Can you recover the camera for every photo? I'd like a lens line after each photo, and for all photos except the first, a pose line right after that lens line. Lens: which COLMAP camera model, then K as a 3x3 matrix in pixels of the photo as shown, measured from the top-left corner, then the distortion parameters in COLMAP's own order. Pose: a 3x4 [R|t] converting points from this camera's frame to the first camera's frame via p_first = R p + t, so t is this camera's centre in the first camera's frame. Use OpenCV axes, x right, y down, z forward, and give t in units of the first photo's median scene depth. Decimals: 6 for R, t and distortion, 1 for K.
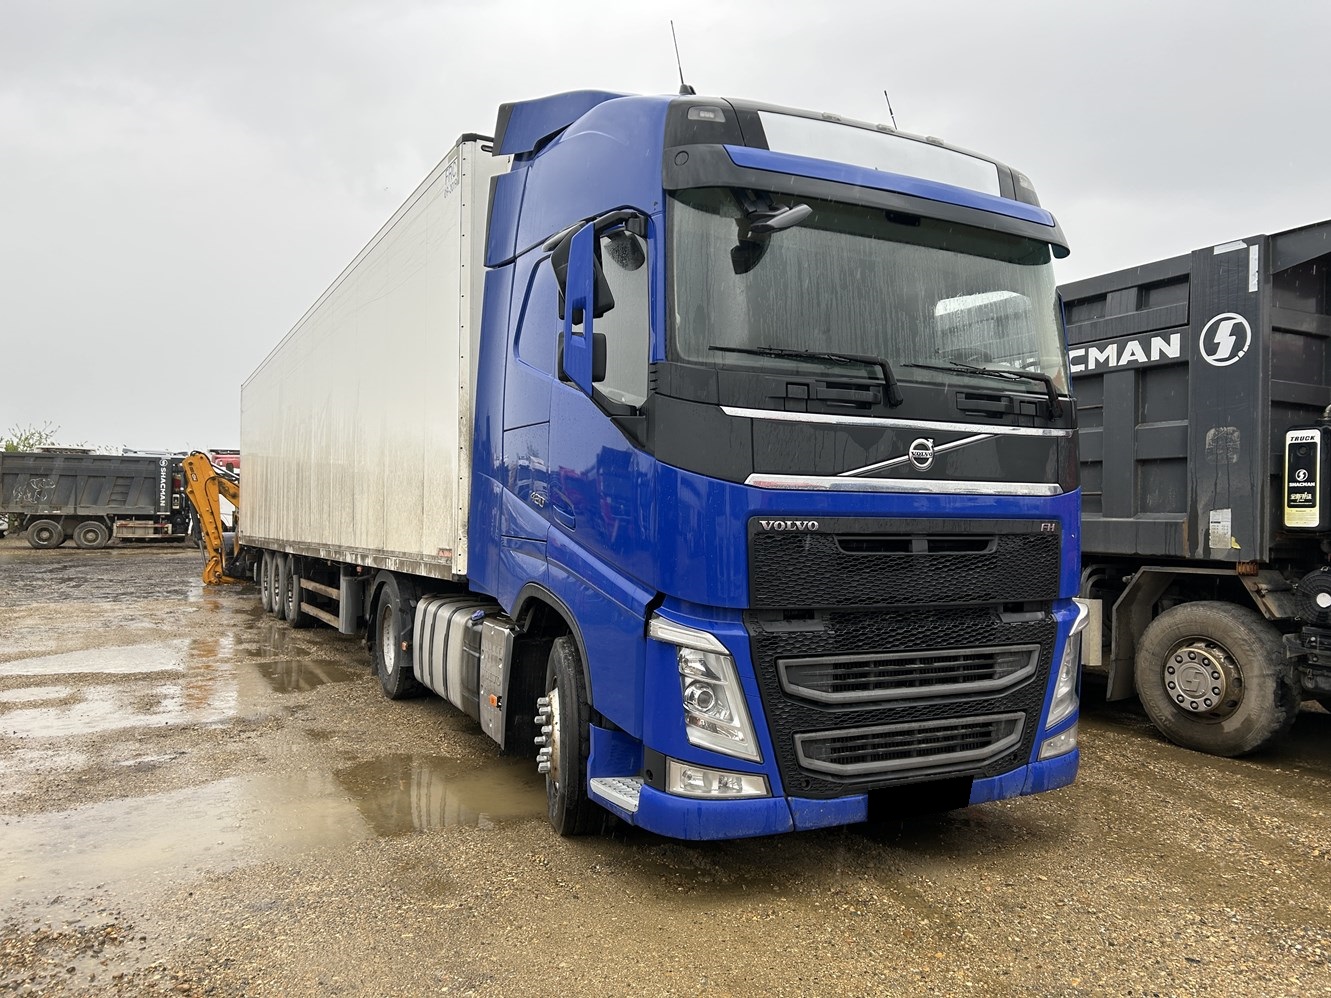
lens RADIAL K [[1001.7, 0, 661.8], [0, 1001.7, 502.8], [0, 0, 1]] dist [0.073303, -0.090551]
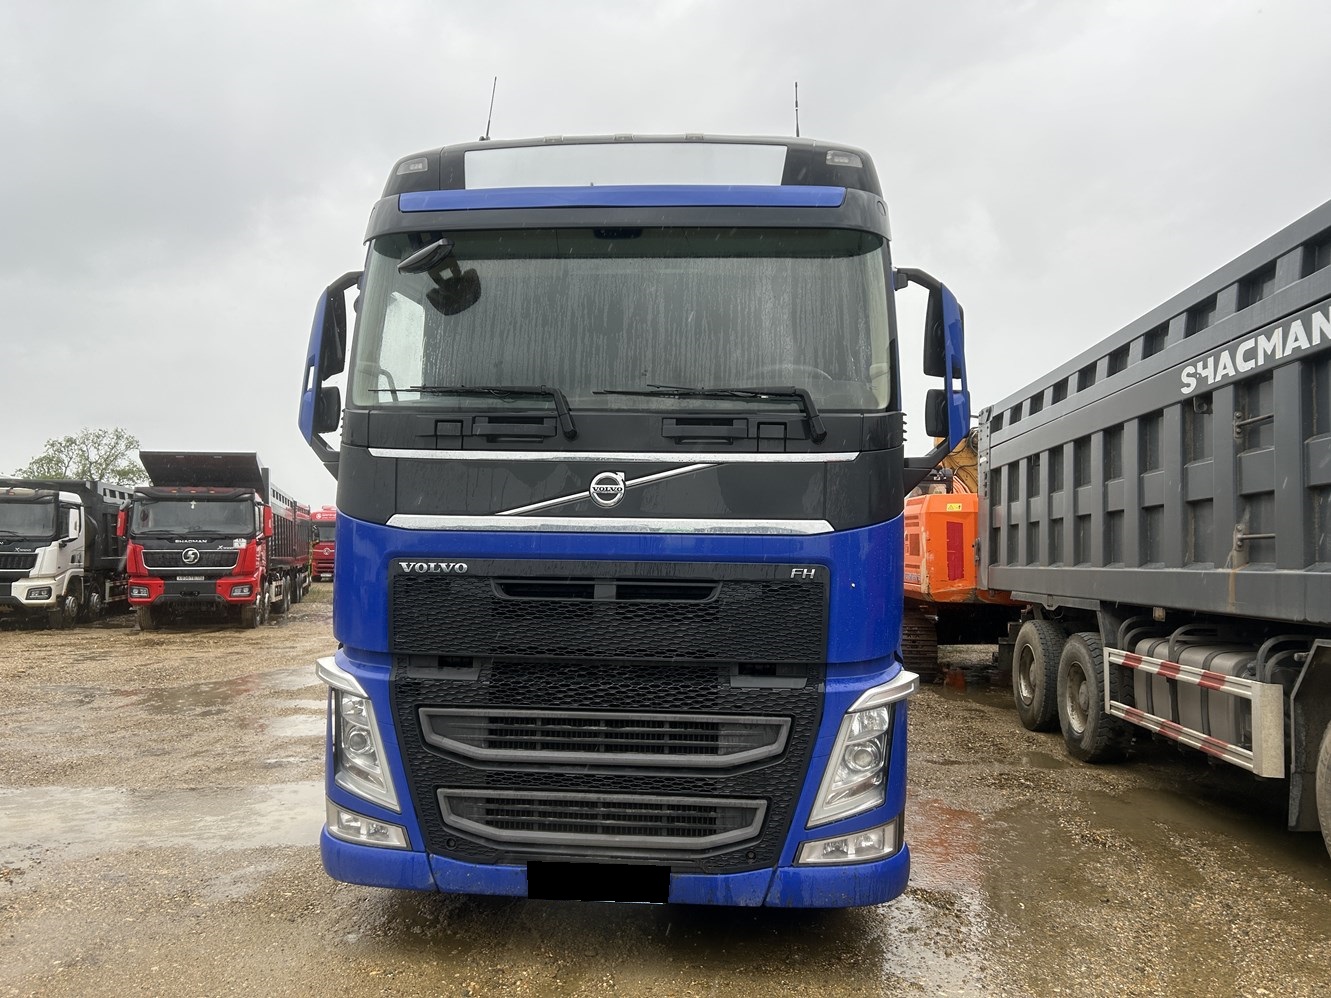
lens RADIAL K [[1001.7, 0, 666.0], [0, 1001.7, 500.1], [0, 0, 1]] dist [0.073303, -0.090551]
pose [[0.847915, -0.029834, -0.529293, 0.777846], [-0.000199, 0.998397, -0.056594, 0.011720], [0.530133, 0.048092, 0.846550, 0.275380]]
